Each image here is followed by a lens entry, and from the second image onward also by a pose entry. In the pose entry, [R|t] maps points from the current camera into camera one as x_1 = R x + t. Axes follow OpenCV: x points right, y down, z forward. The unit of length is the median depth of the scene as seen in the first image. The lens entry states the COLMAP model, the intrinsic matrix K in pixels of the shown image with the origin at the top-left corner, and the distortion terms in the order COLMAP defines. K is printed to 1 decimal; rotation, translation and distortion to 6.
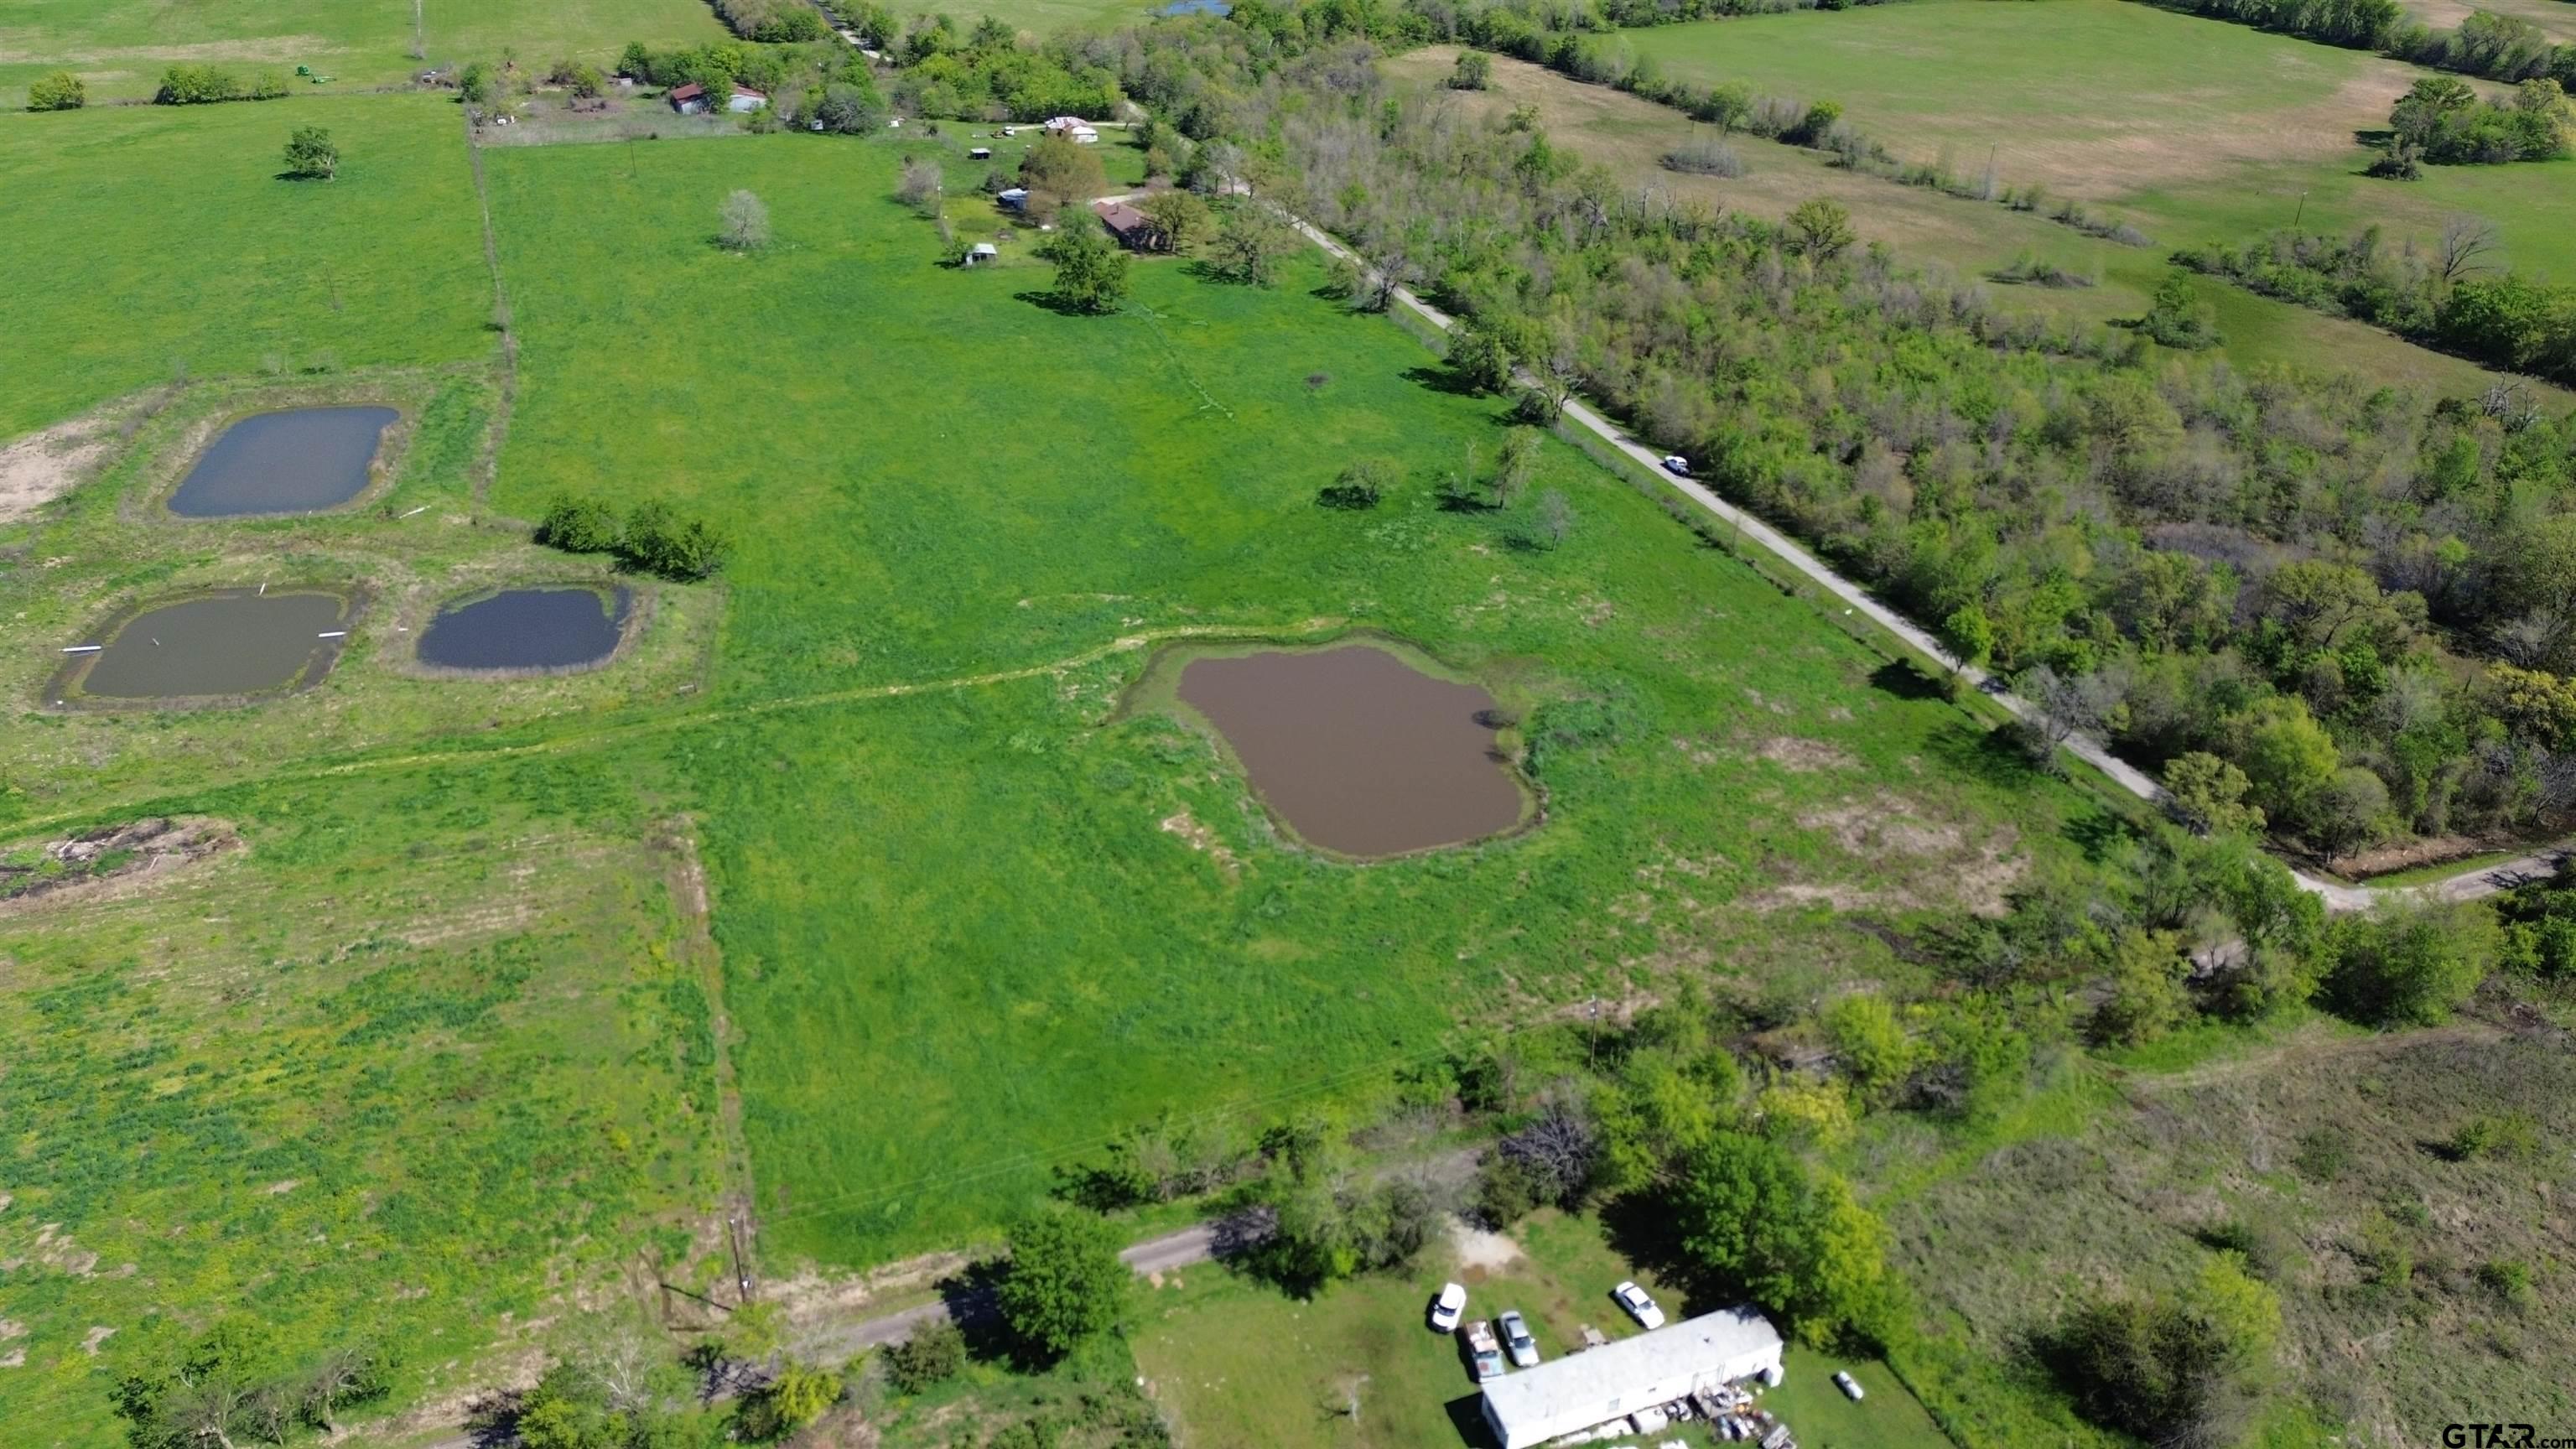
lens RADIAL K [[1820.0, 0, 1288.0], [0, 1820.0, 724.5], [0, 0, 1]] dist [0.063912, -0.055691]
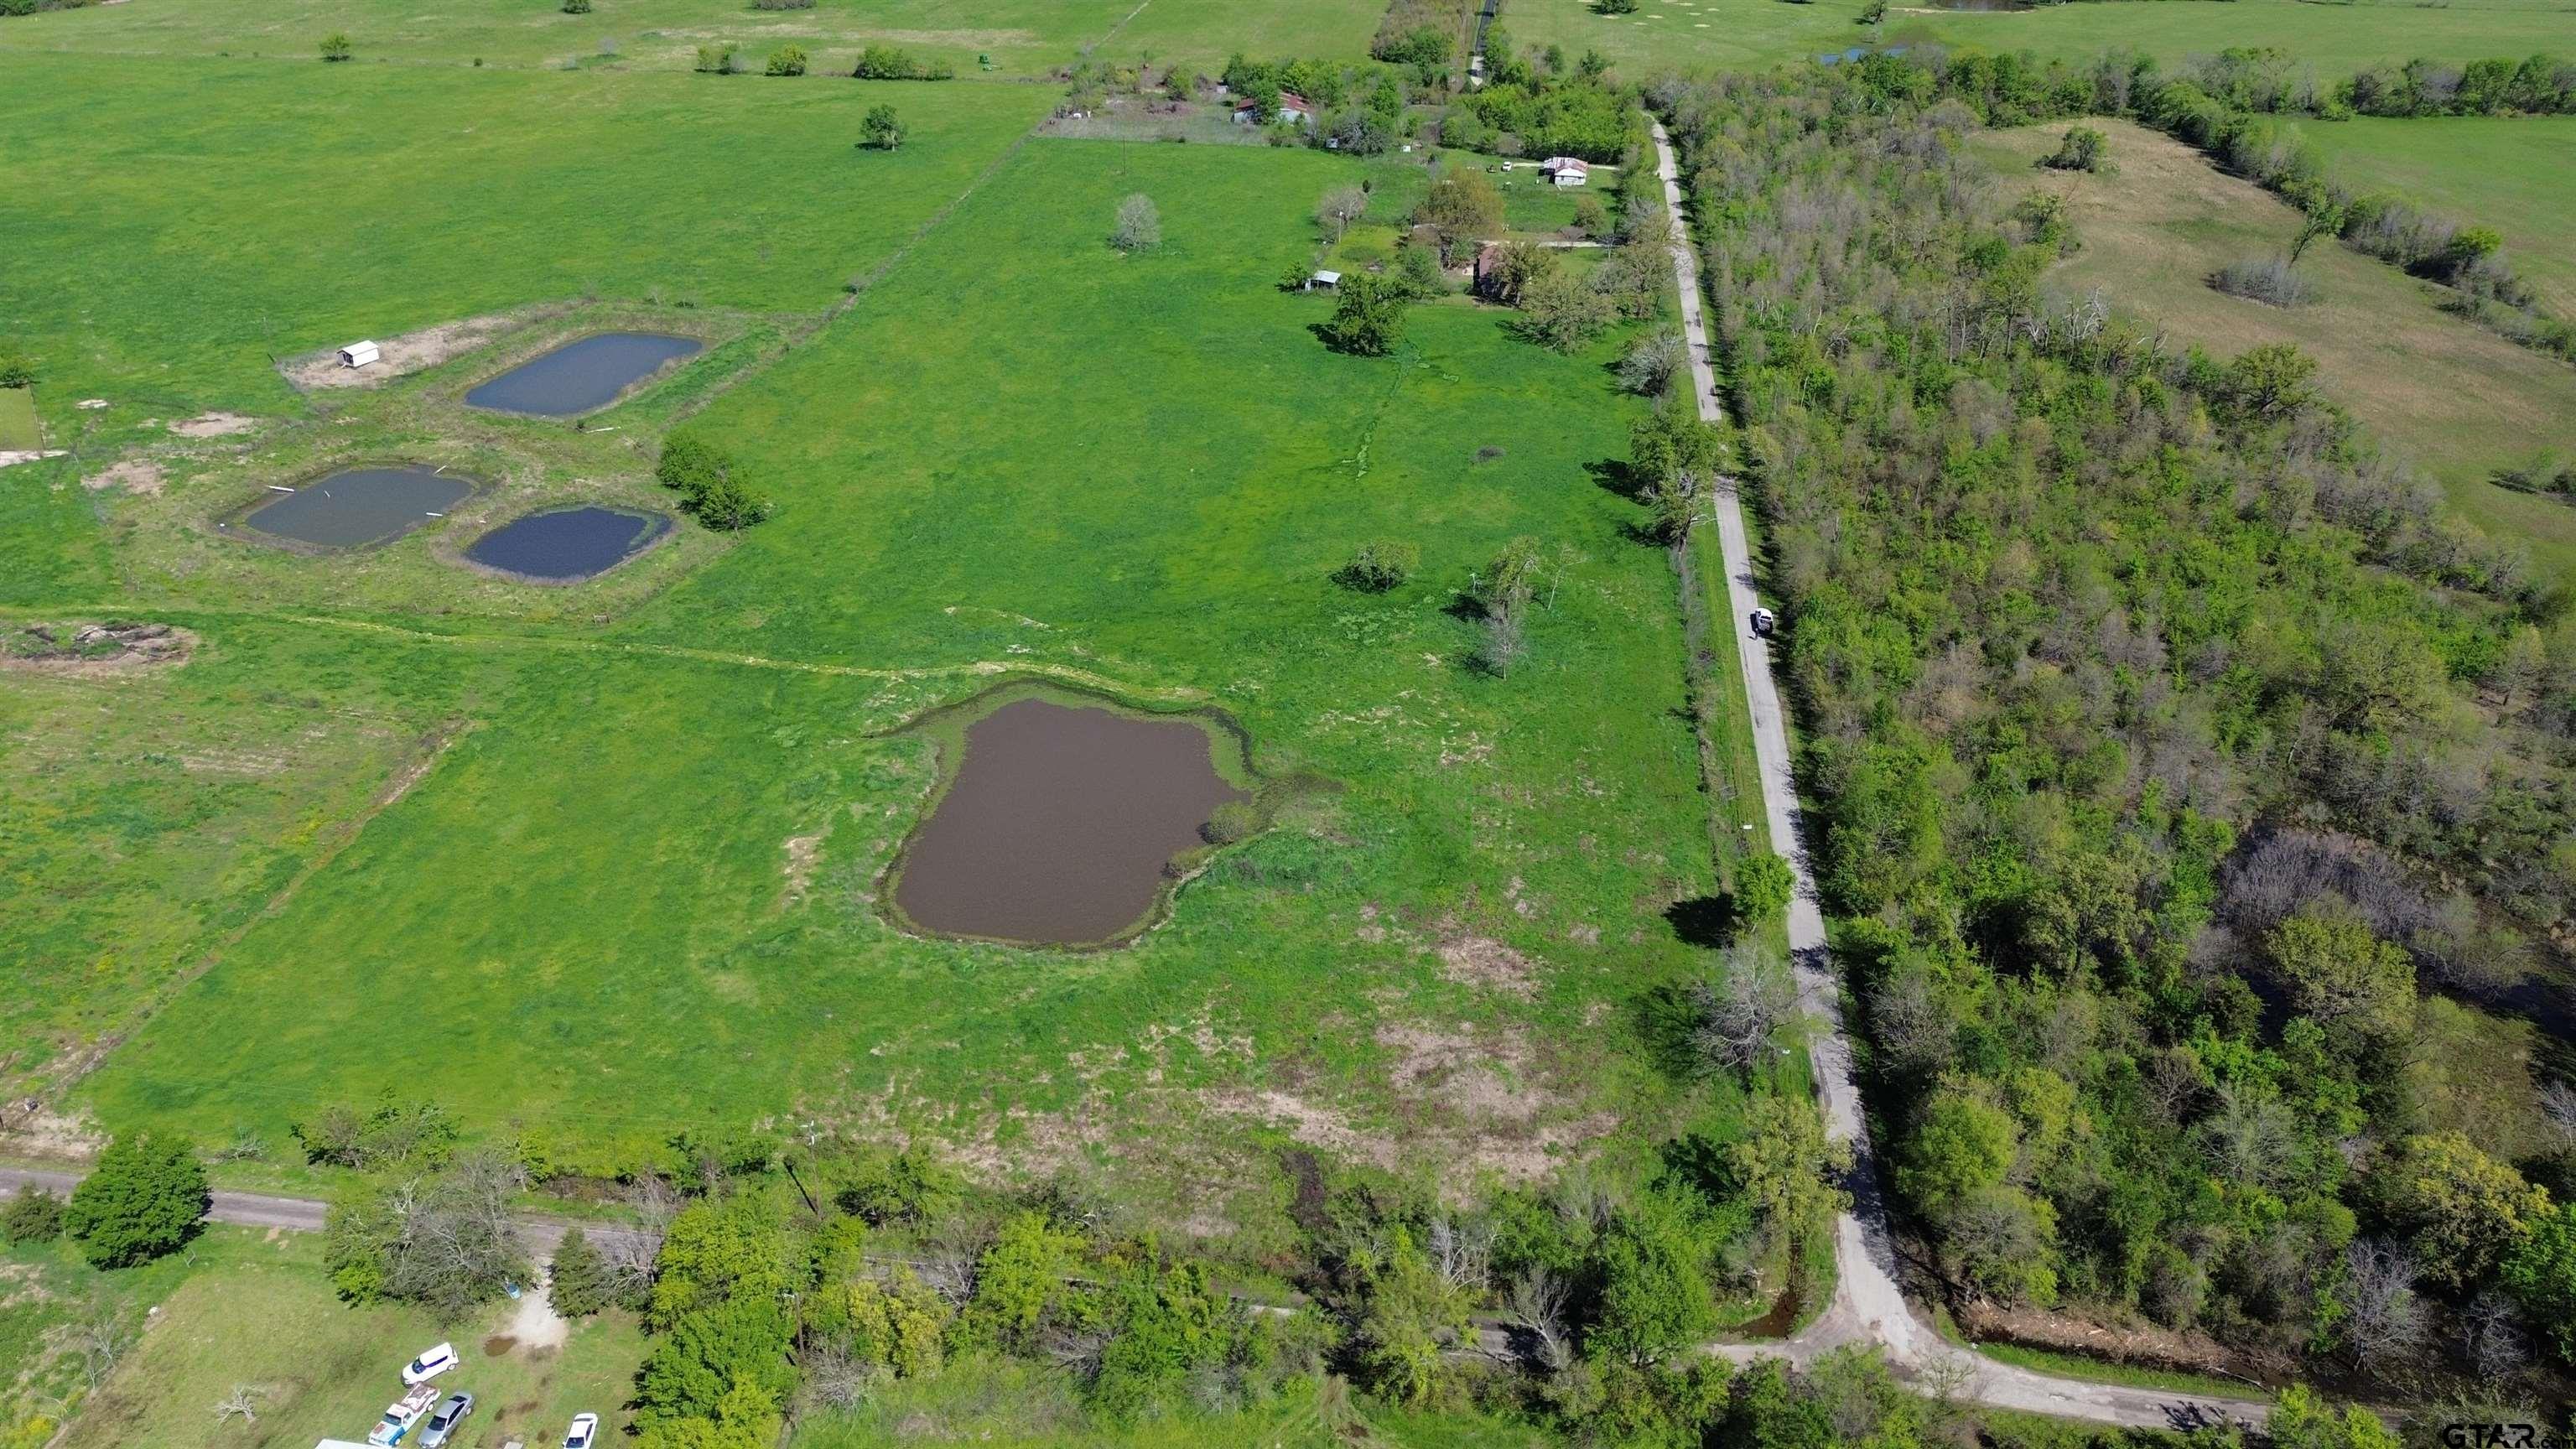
lens RADIAL K [[1820.0, 0, 1288.0], [0, 1820.0, 724.5], [0, 0, 1]] dist [0.063912, -0.055691]
pose [[0.868978, 0.232099, -0.437044, 0.382146], [-0.237698, 0.970399, 0.042728, -0.074036], [0.434024, 0.066754, 0.898425, 0.134899]]
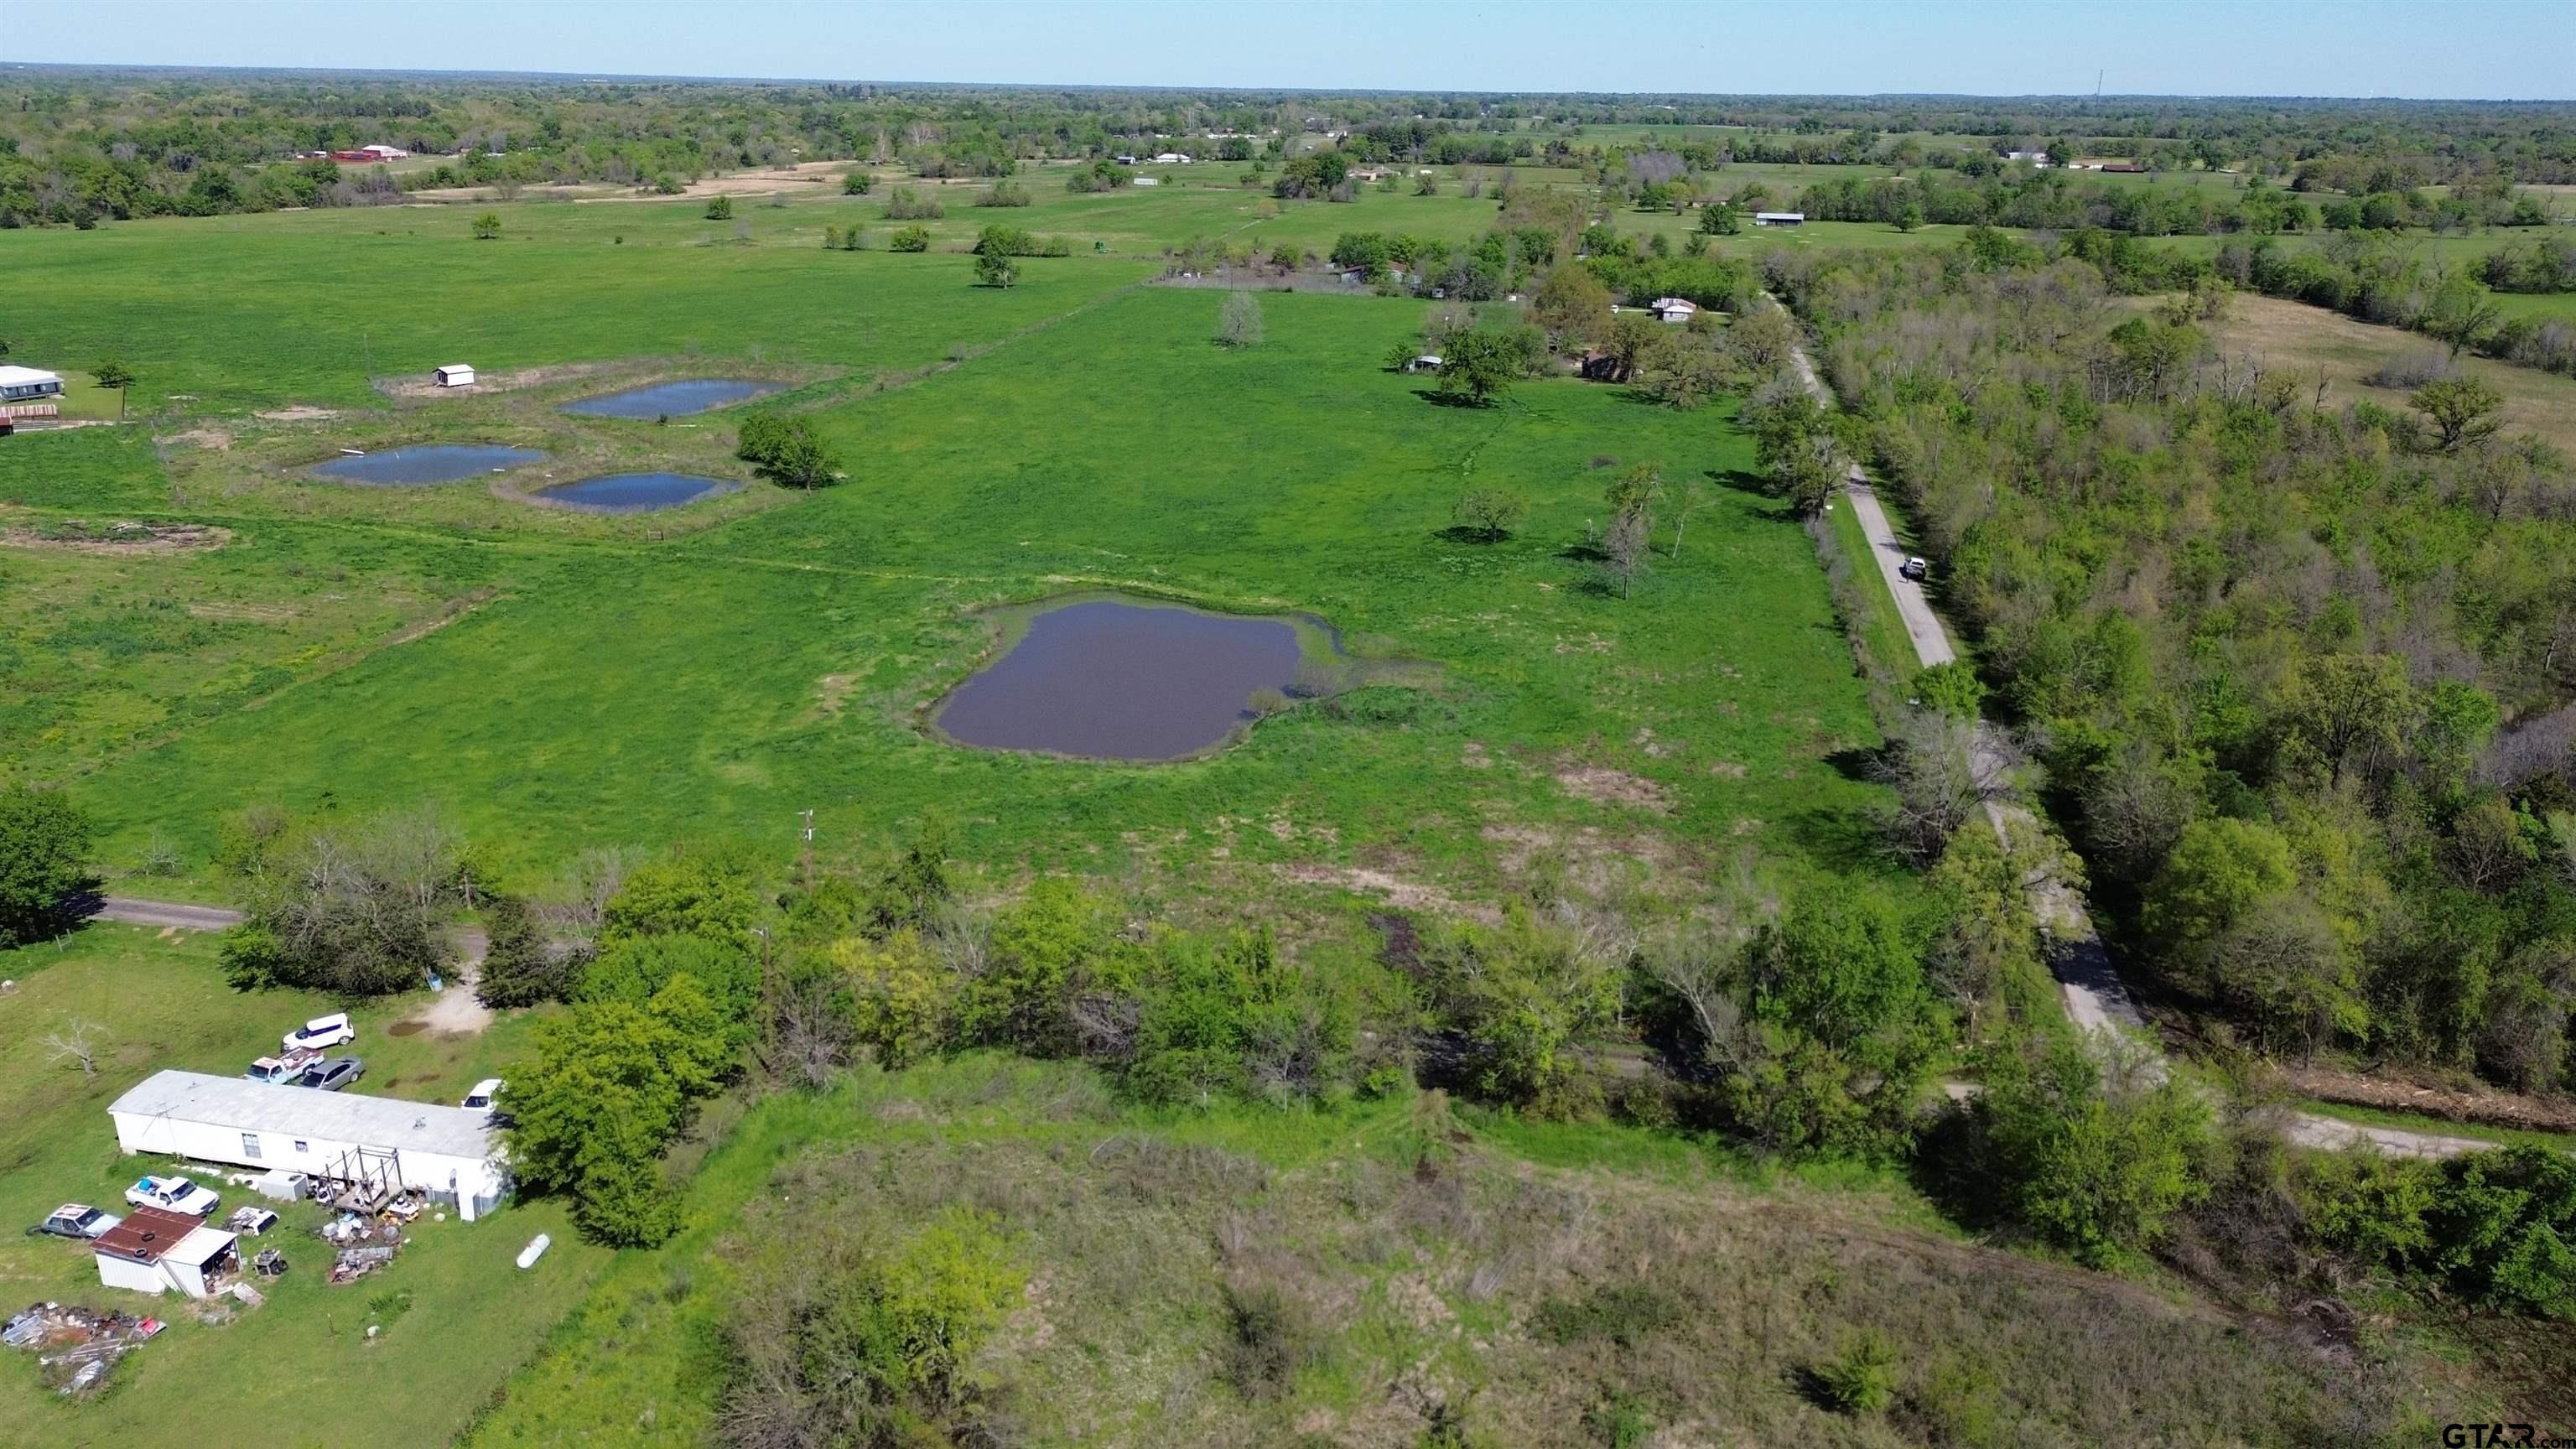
lens RADIAL K [[1814.5, 0, 1288.0], [0, 1814.5, 724.5], [0, 0, 1]] dist [0.070388, -0.063076]
pose [[0.838986, 0.172808, -0.515985, 0.379056], [-0.269532, 0.955712, -0.118179, 0.078704], [0.472711, 0.238225, 0.848406, 0.225223]]
